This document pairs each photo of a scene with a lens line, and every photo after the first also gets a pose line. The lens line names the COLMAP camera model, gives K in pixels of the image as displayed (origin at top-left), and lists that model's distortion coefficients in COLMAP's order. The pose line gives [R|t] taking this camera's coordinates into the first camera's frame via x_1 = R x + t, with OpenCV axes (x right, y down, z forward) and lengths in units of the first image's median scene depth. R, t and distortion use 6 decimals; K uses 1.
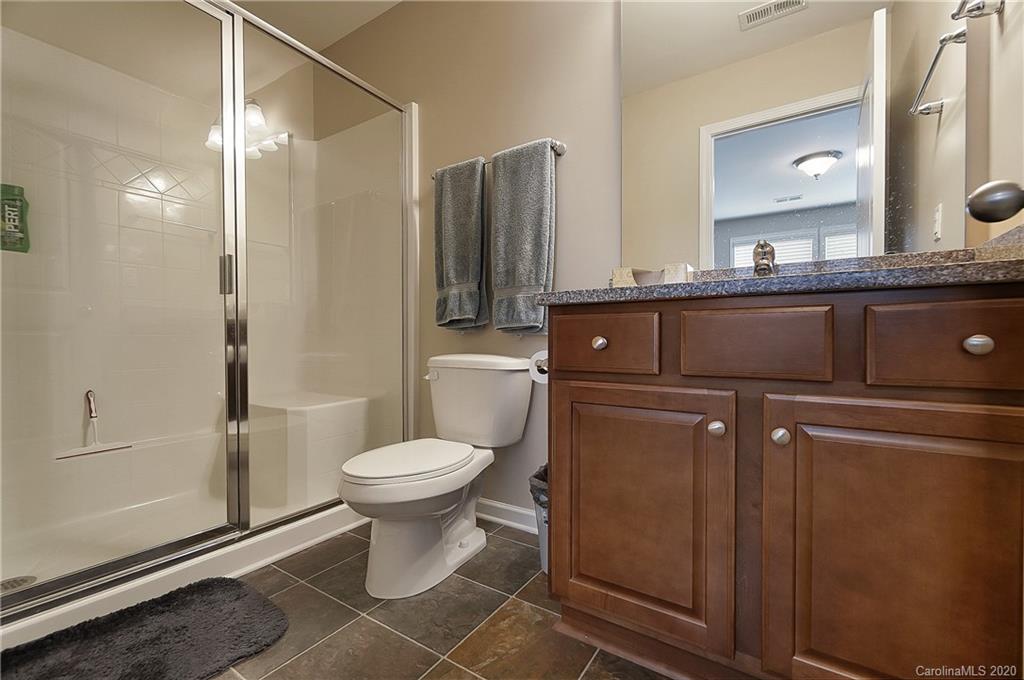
lens RADIAL K [[436.1, 0, 510.2], [0, 436.1, 345.4], [0, 0, 1]] dist [0.001727, 0.000106]
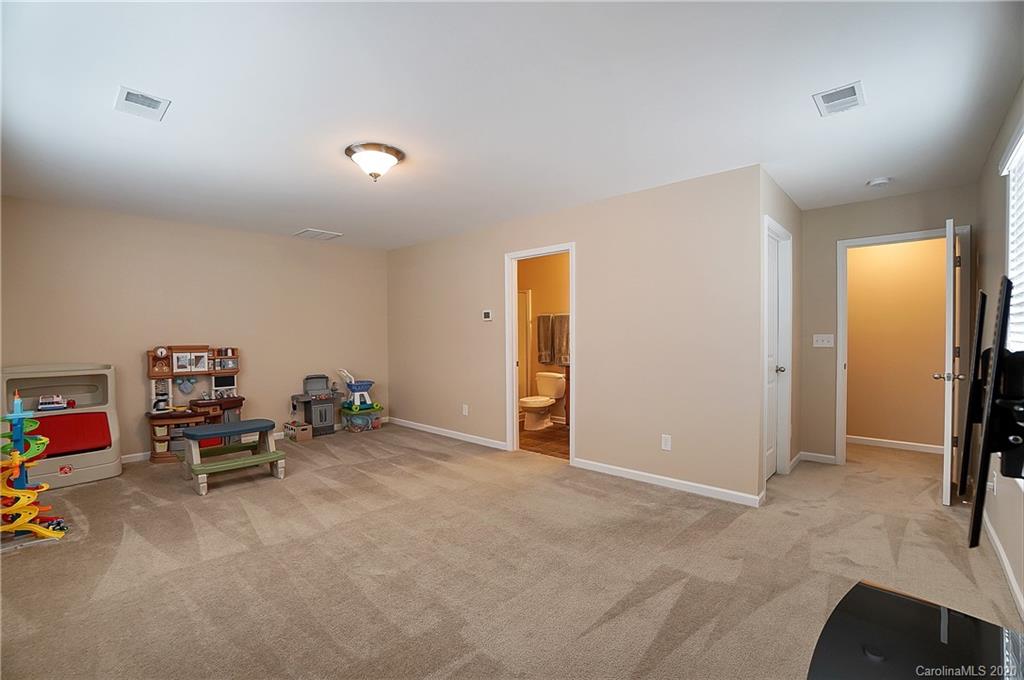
lens RADIAL K [[436.1, 0, 510.2], [0, 436.1, 345.4], [0, 0, 1]] dist [0.001727, 0.000106]
pose [[0.986462, -0.004538, -0.163925, 0.175382], [0.004701, 0.999989, 0.000606, -0.197241], [0.163921, -0.001368, 0.986473, -2.458429]]
